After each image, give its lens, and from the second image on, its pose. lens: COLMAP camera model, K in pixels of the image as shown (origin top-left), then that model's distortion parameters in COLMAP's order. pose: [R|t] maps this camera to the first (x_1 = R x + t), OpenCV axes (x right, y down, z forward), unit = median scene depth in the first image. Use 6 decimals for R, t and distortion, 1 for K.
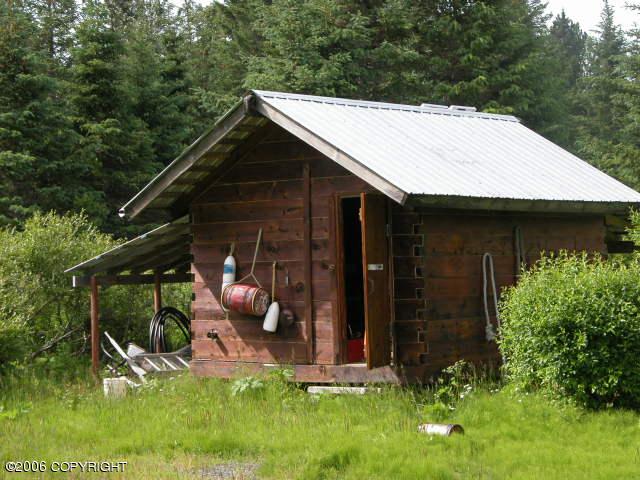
lens RADIAL K [[1891.6, 0, 320.2], [0, 1891.6, 239.5], [0, 0, 1]] dist [0.141658, 0.000000]
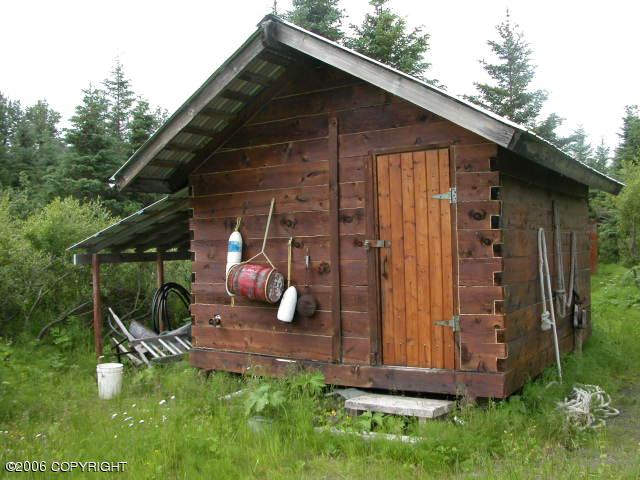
lens RADIAL K [[656.2, 0, 323.0], [0, 656.2, 253.5], [0, 0, 1]] dist [-0.179489, 0.000000]
pose [[0.992075, 0.001031, 0.125640, -0.045655], [-0.003584, 0.999792, 0.020101, 0.012680], [-0.125594, -0.020392, 0.991872, 0.700963]]
